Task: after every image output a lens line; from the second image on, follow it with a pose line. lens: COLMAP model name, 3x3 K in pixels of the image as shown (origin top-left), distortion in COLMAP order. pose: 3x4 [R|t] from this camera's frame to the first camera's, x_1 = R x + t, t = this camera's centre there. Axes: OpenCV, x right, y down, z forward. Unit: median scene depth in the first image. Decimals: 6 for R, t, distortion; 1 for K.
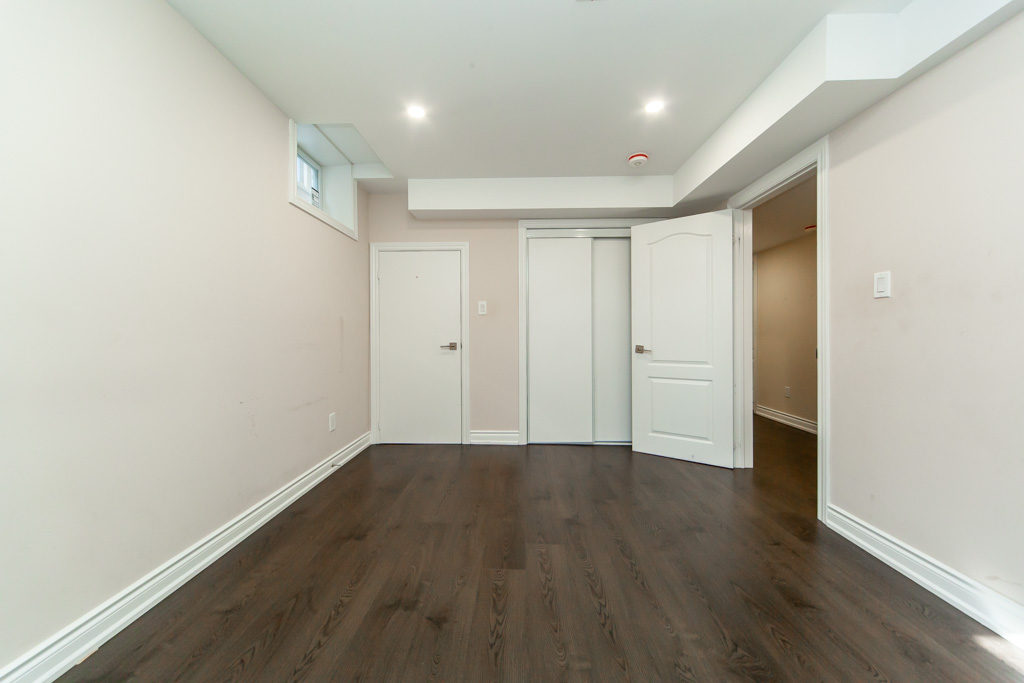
lens RADIAL K [[352.1, 0, 513.4], [0, 352.1, 335.1], [0, 0, 1]] dist [-0.000466, 0.000002]
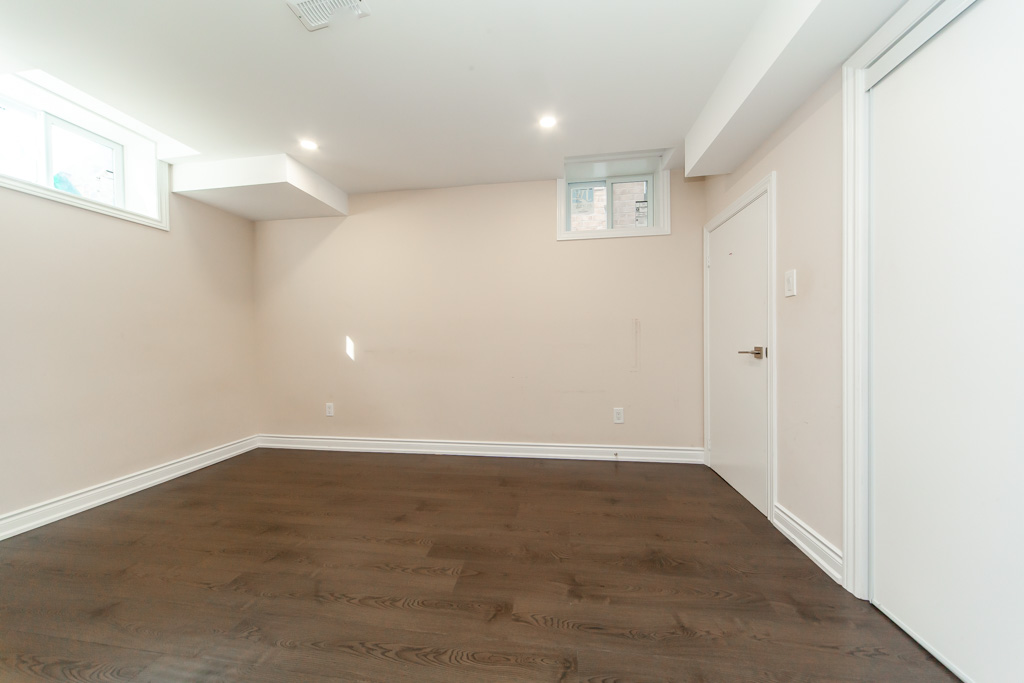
lens RADIAL K [[349.5, 0, 512.0], [0, 349.5, 341.5], [0, 0, 1]] dist [-0.001192, -0.000119]
pose [[-0.118782, 0.009602, -0.992874, 1.001766], [0.010046, 0.999914, 0.008468, 0.005943], [0.992870, -0.008968, -0.118868, 1.327080]]
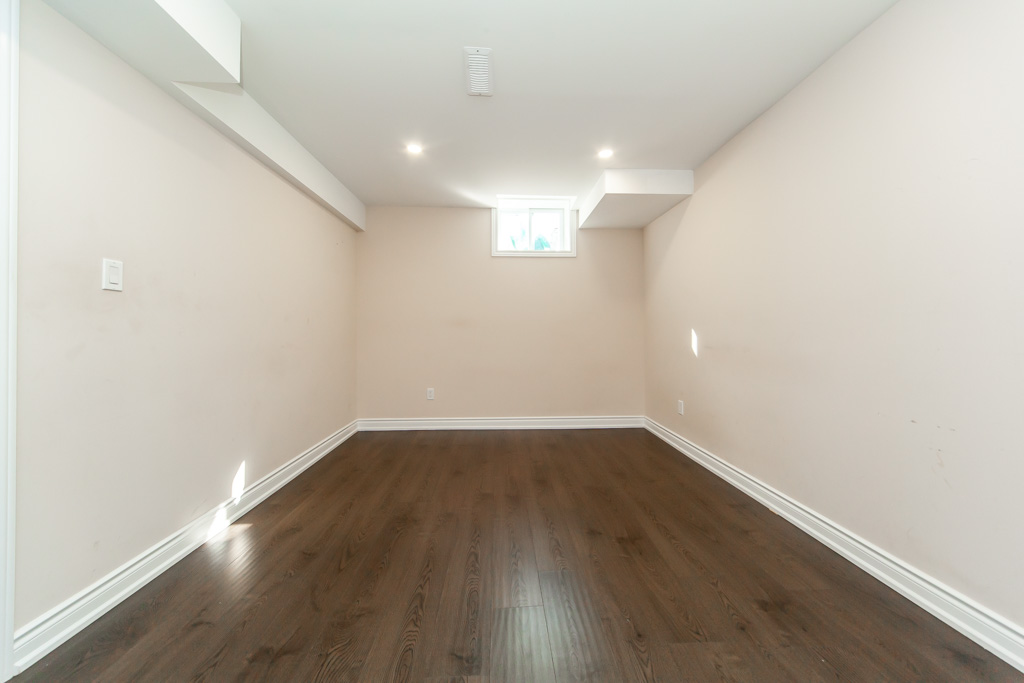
lens RADIAL K [[352.1, 0, 513.4], [0, 352.1, 335.1], [0, 0, 1]] dist [-0.000466, 0.000002]
pose [[-0.998115, 0.003210, -0.061288, 0.154291], [0.002814, 0.999975, 0.006539, -0.003236], [0.061307, 0.006354, -0.998099, 1.883476]]
